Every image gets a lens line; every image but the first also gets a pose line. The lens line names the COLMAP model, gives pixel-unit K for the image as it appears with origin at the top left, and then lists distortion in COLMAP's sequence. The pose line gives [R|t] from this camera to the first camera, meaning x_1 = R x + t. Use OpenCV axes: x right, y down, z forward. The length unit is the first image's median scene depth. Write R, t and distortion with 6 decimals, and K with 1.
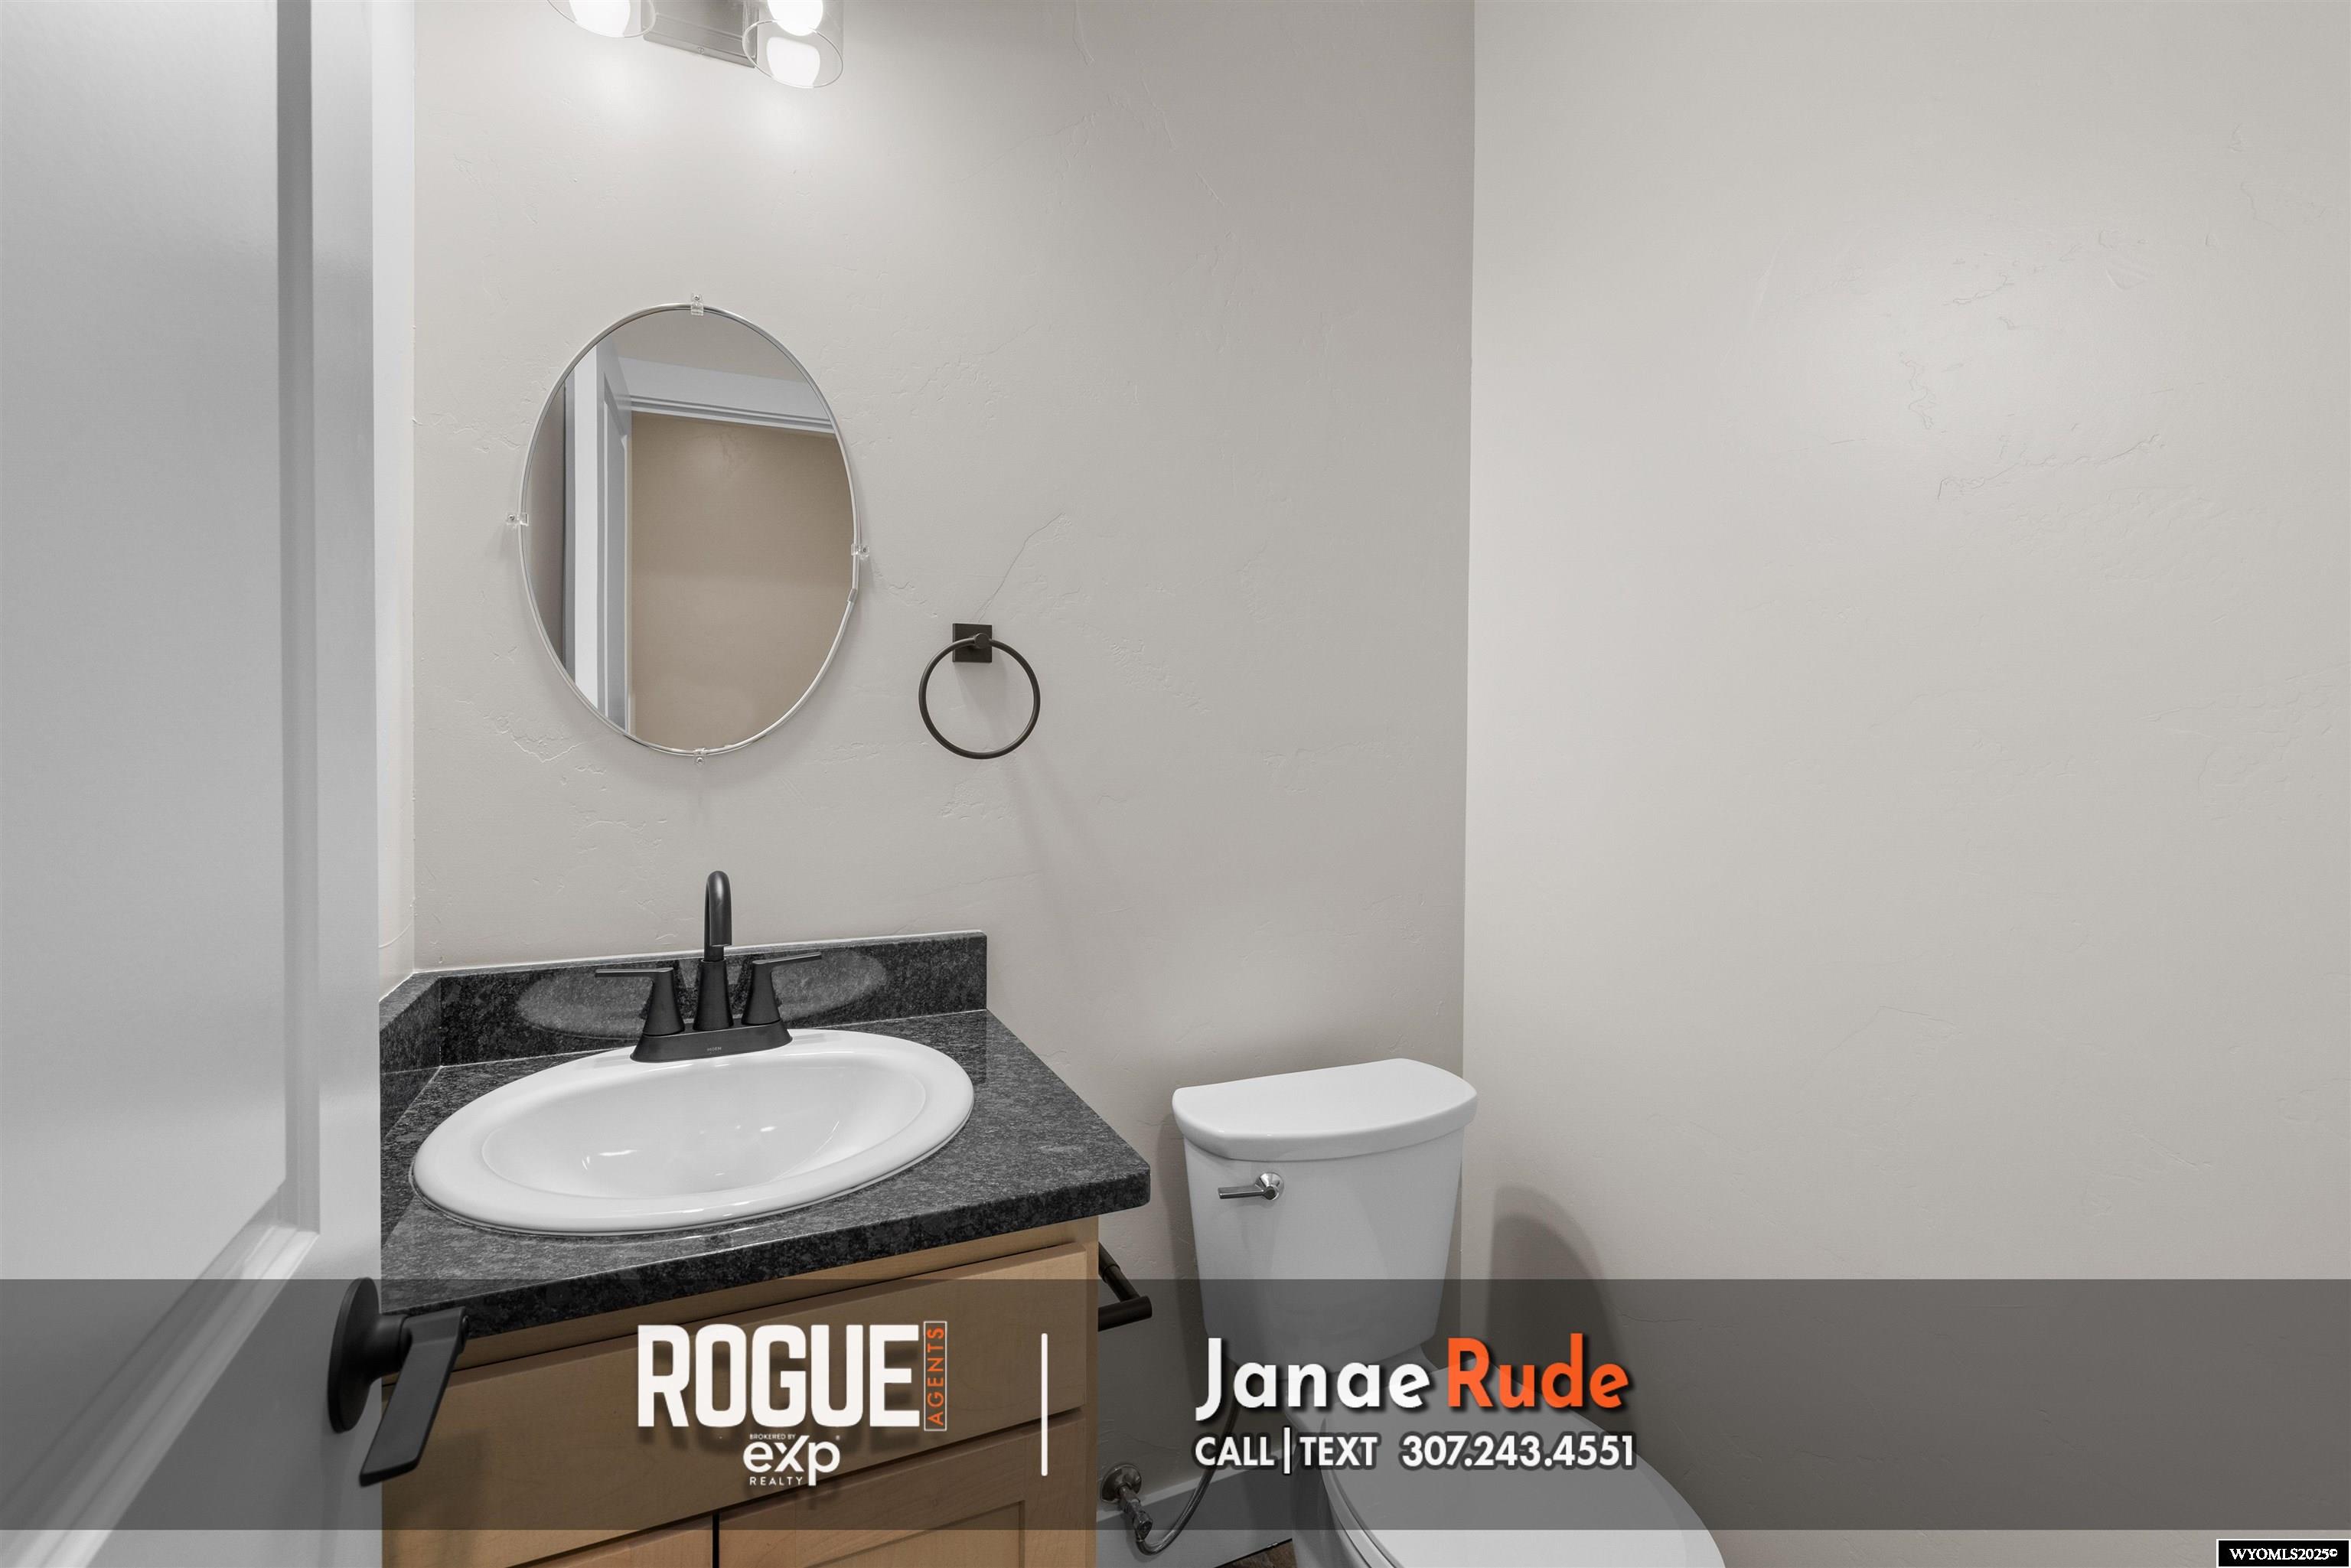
lens RADIAL K [[1009.0, 0, 1169.3], [0, 1009.0, 772.1], [0, 0, 1]] dist [0.002704, 0.000800]
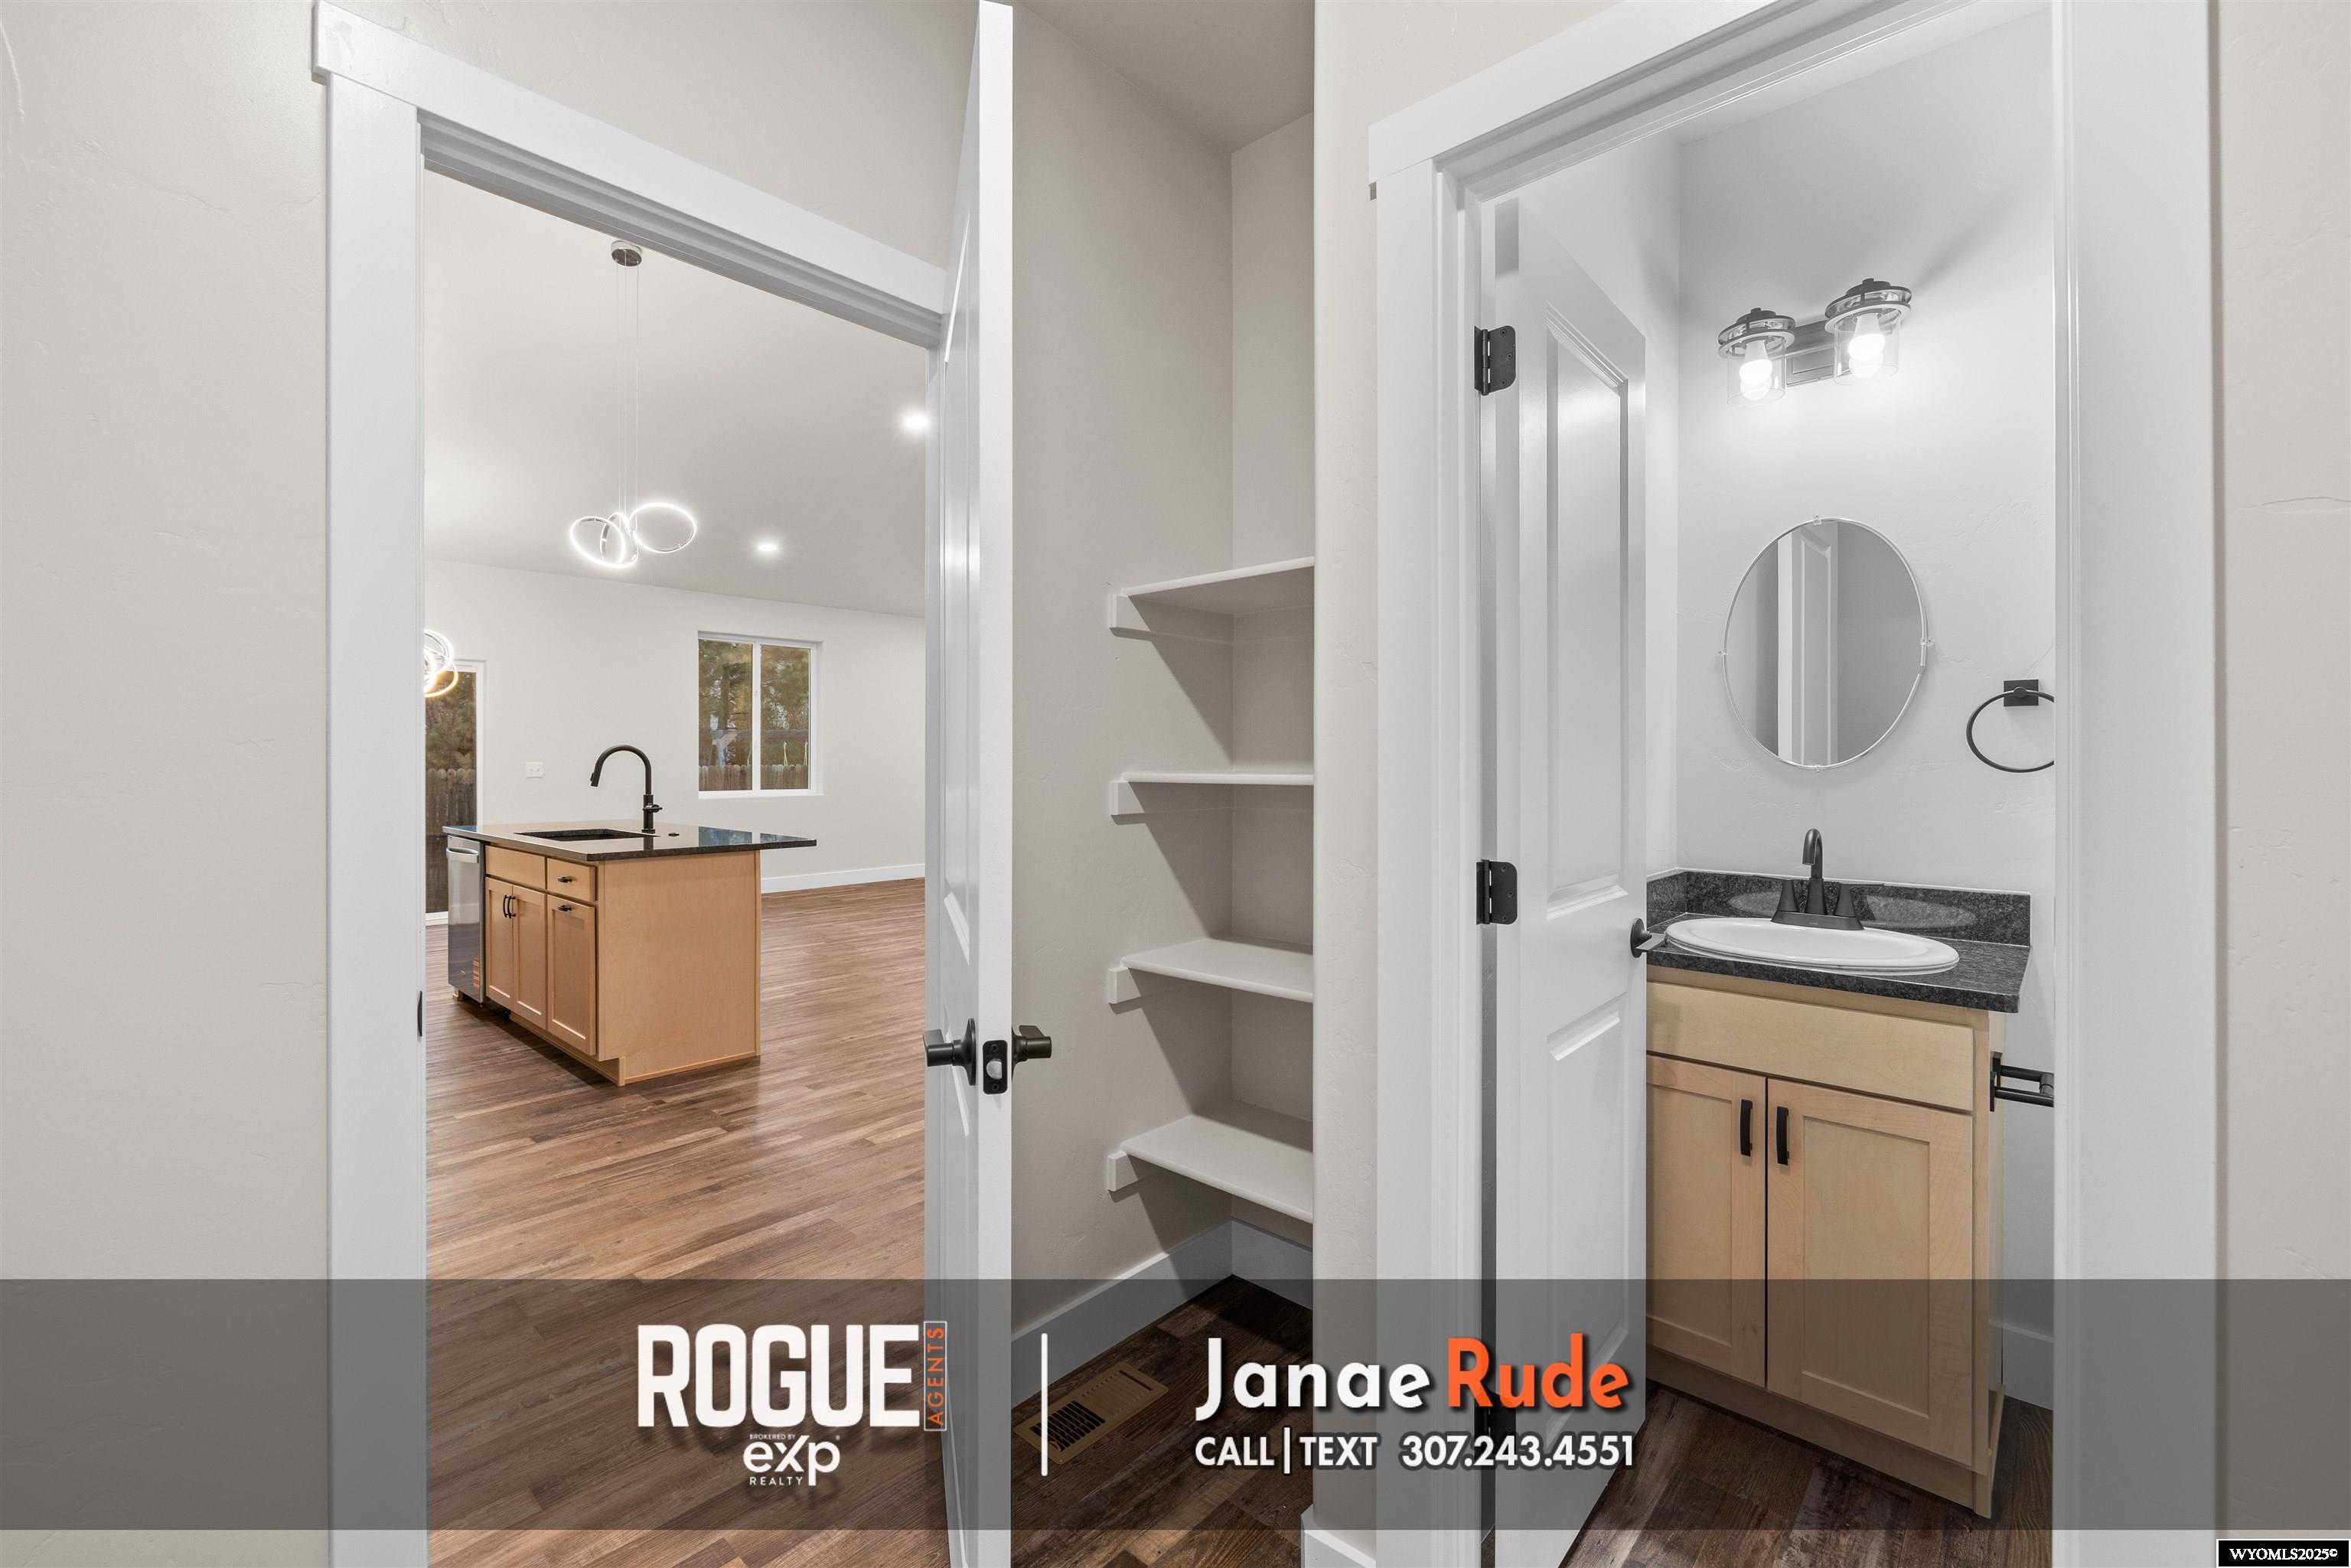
lens RADIAL K [[1009.0, 0, 1169.3], [0, 1009.0, 772.1], [0, 0, 1]] dist [0.002704, 0.000800]
pose [[0.410179, -0.000830, -0.912005, 0.651583], [-0.015031, 0.999858, -0.007670, 0.017055], [0.911881, 0.016854, 0.410108, -0.735955]]
